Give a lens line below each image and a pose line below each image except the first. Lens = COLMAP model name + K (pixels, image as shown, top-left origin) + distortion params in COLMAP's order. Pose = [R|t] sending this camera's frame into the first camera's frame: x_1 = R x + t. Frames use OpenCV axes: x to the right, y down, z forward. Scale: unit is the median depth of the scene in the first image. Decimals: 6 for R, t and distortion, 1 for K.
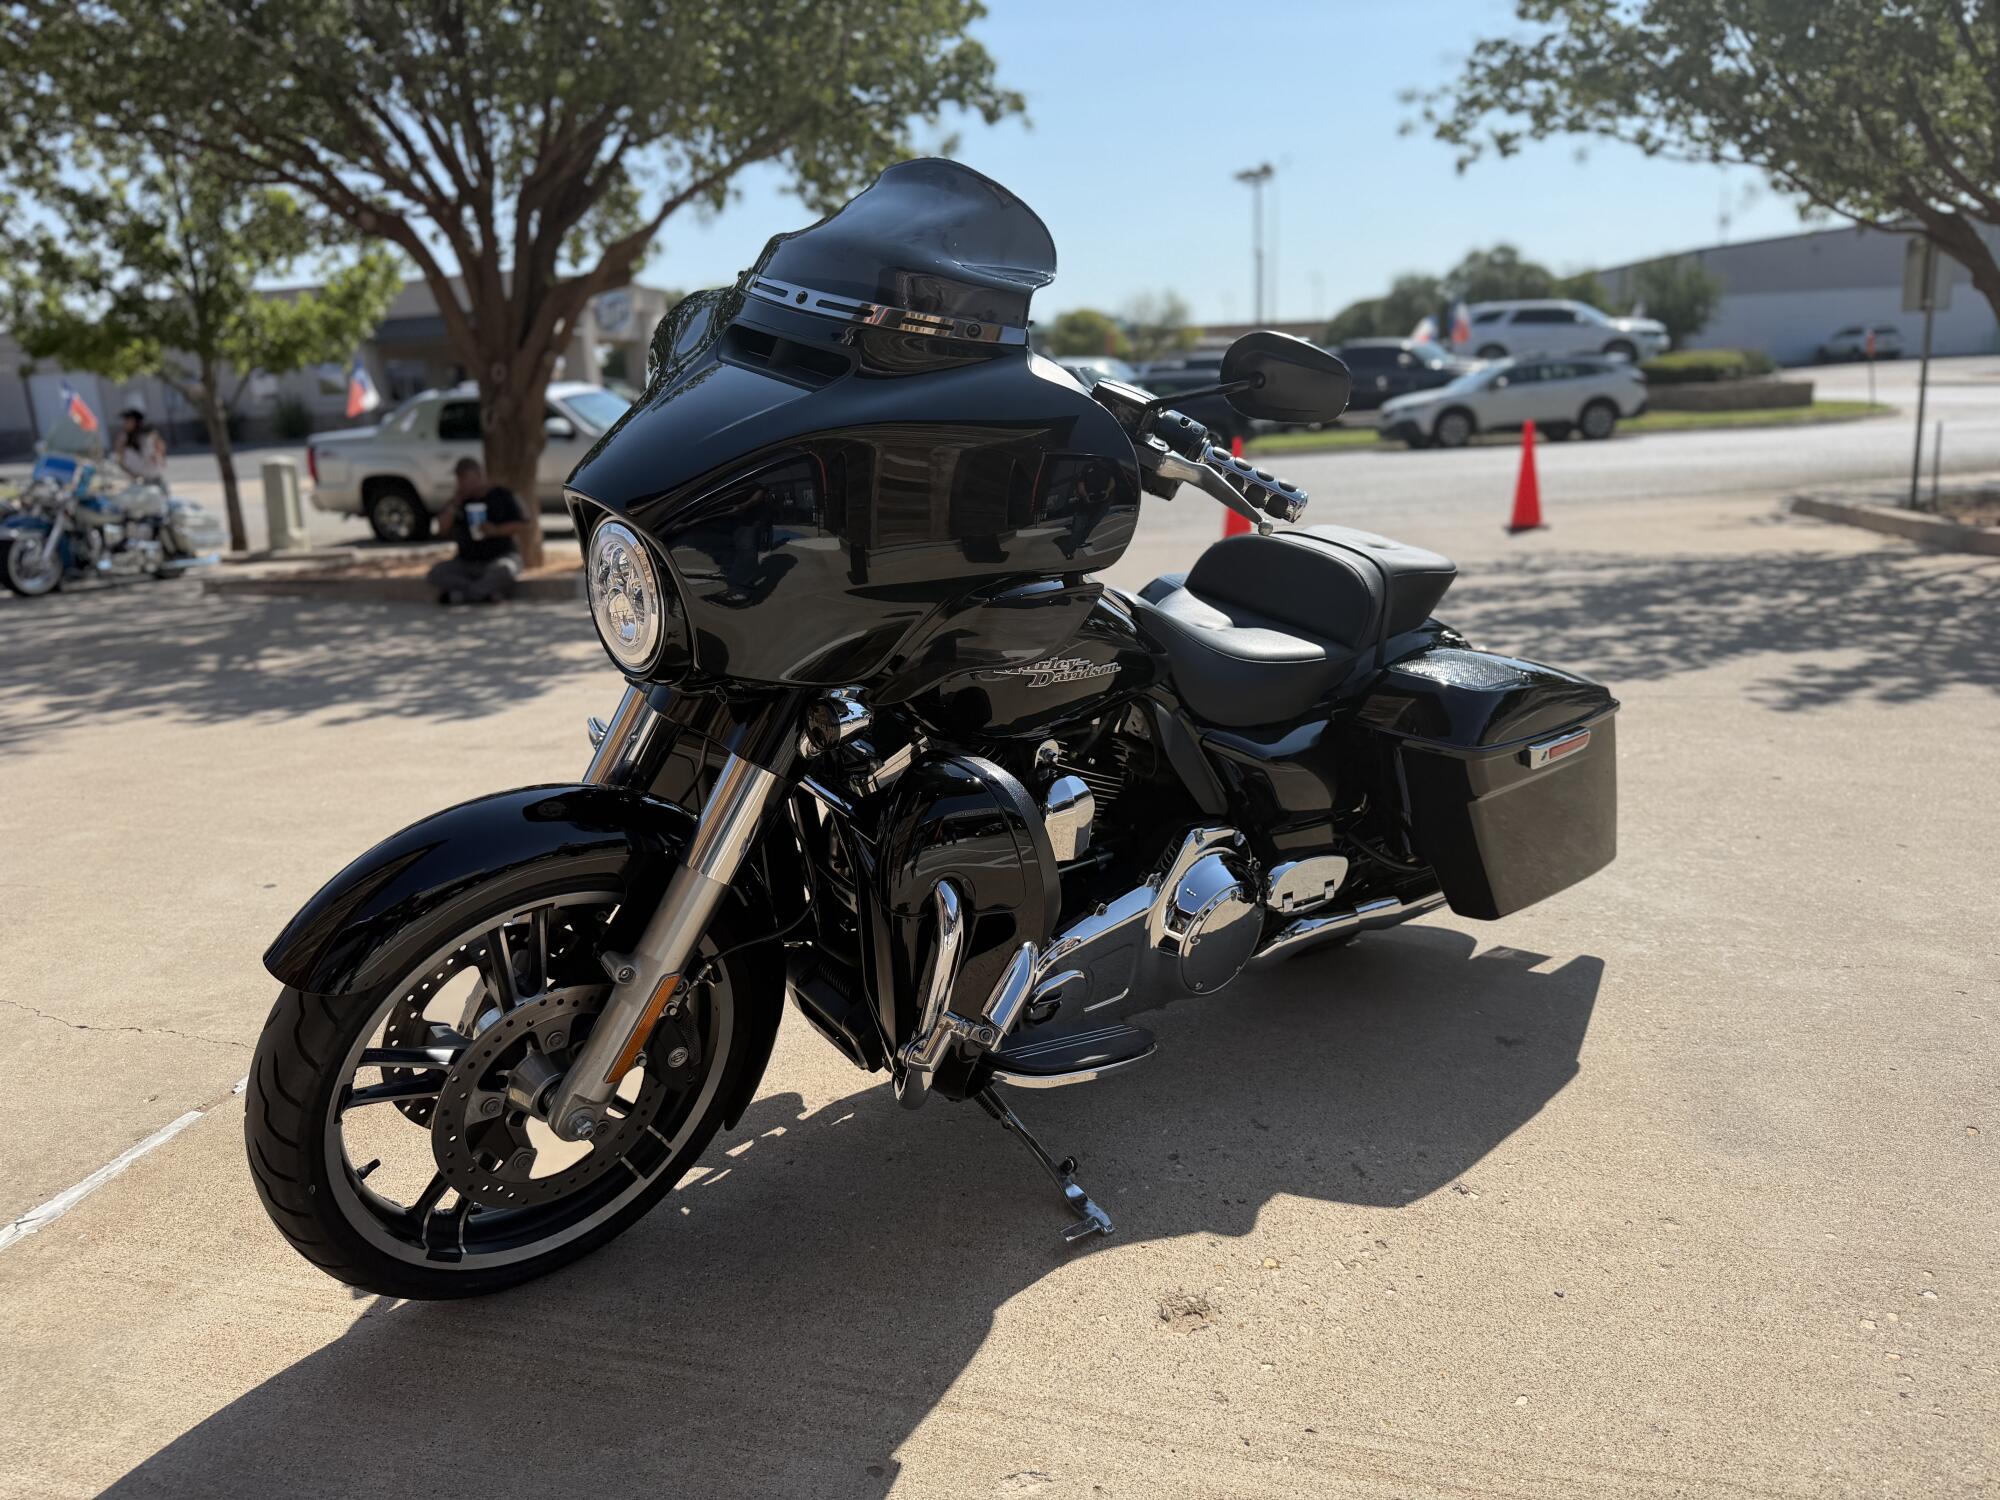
lens RADIAL K [[1420.4, 0, 991.6], [0, 1420.4, 741.1], [0, 0, 1]] dist [0.002574, -0.014000]
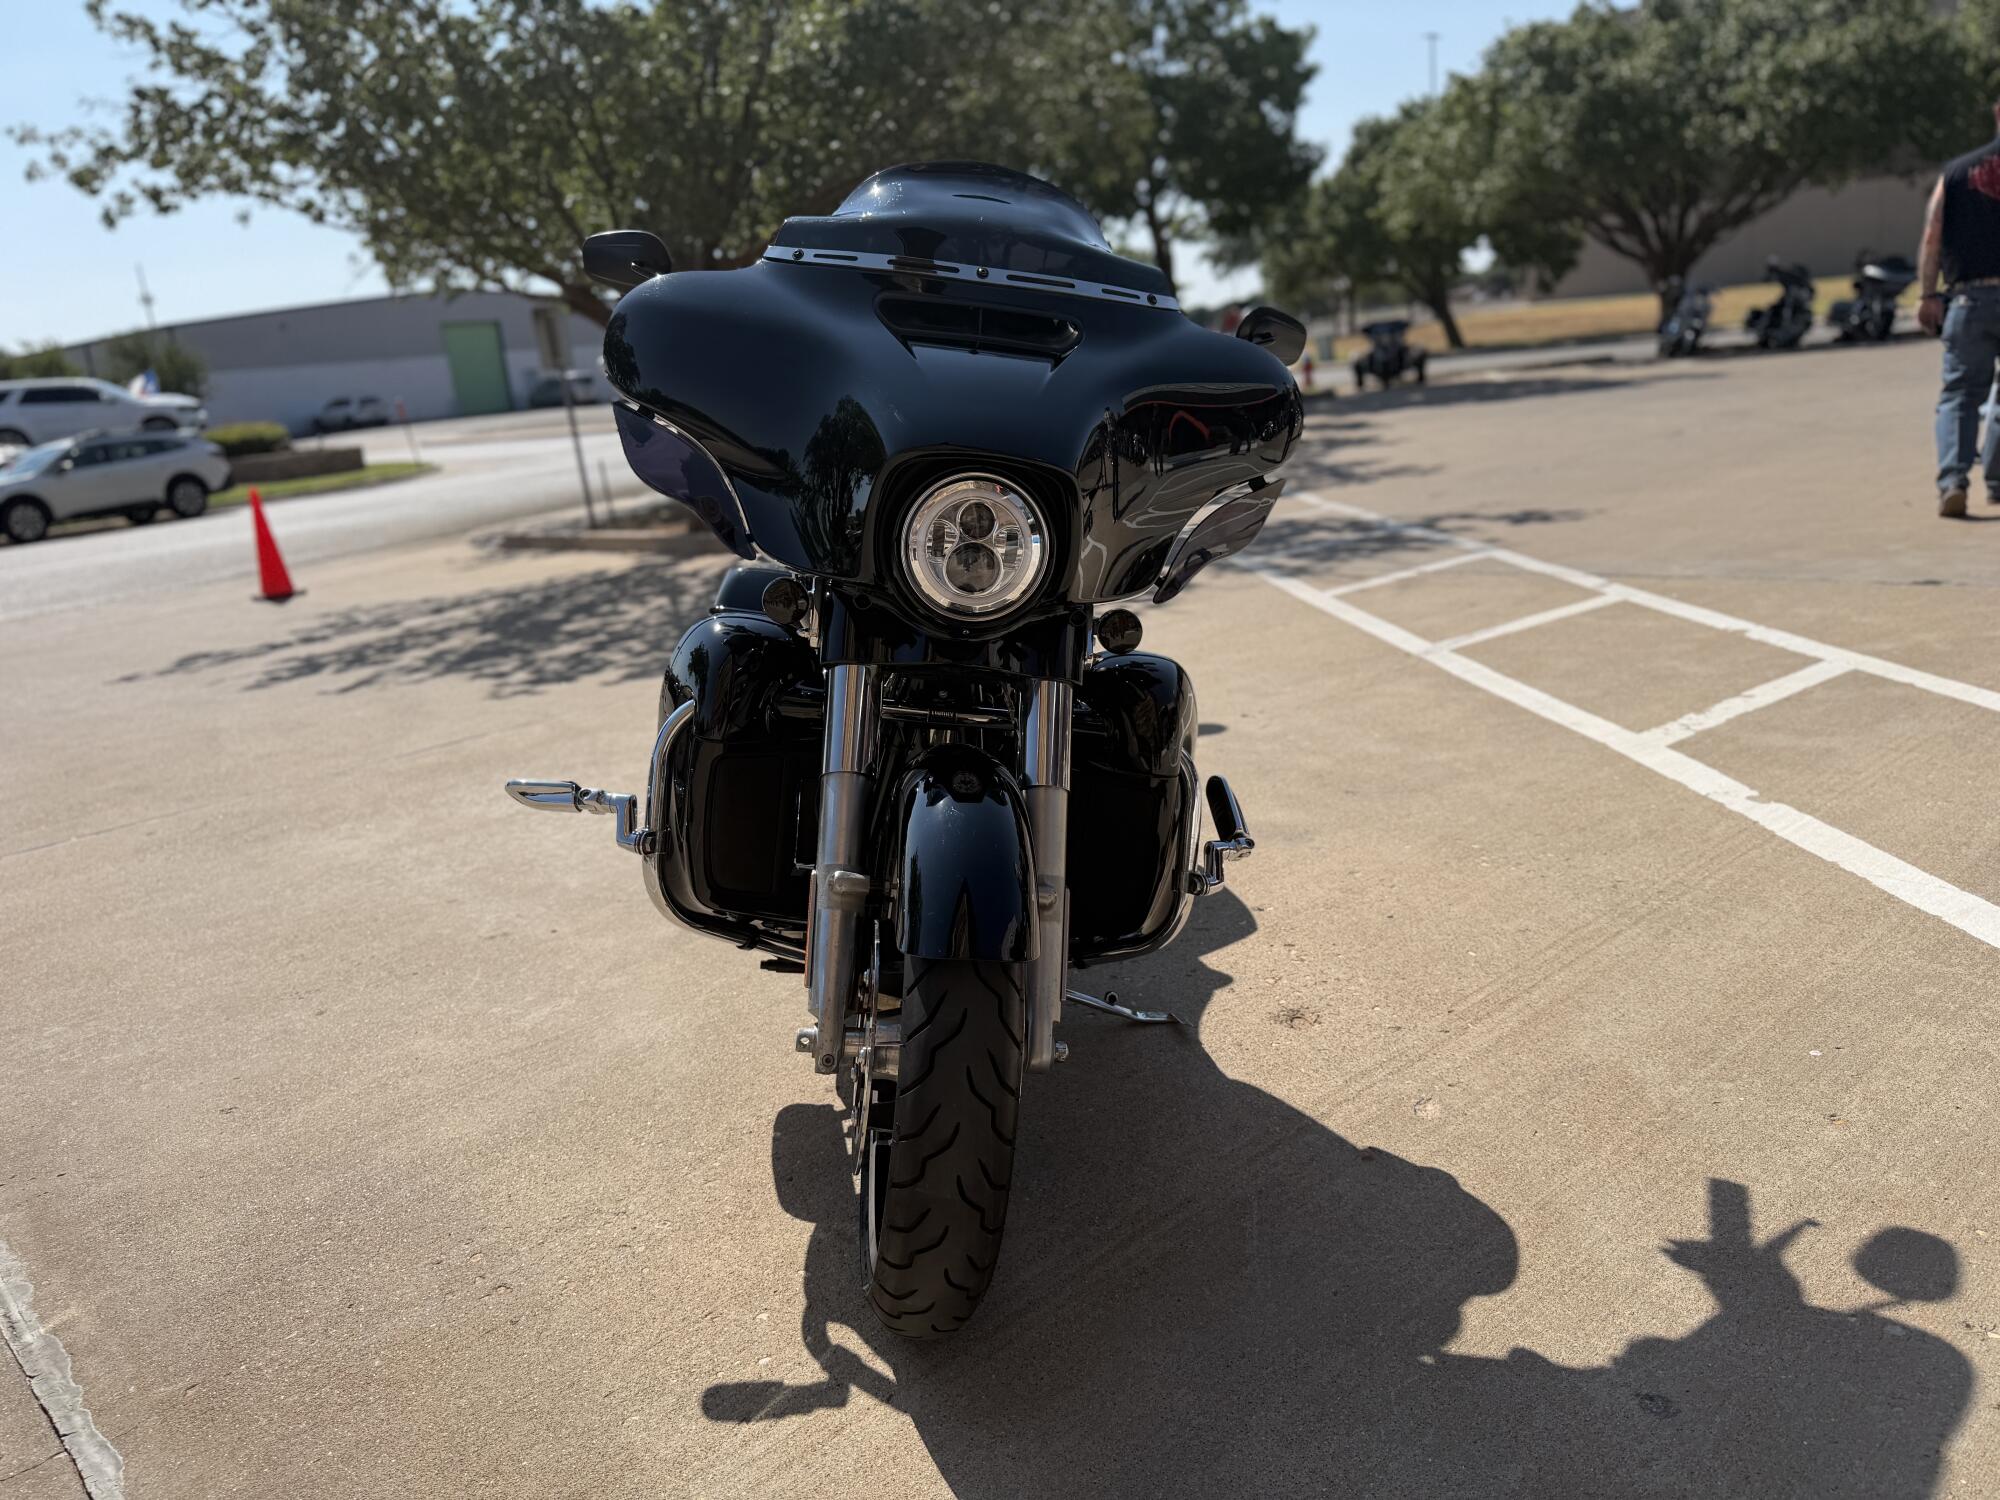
lens RADIAL K [[1420.4, 0, 1011.3], [0, 1420.4, 749.2], [0, 0, 1]] dist [0.002574, -0.014000]
pose [[0.552500, -0.224666, 0.802664, -0.149522], [0.261753, 0.961039, 0.088822, -0.005547], [-0.791347, 0.161025, 0.589781, 0.052960]]
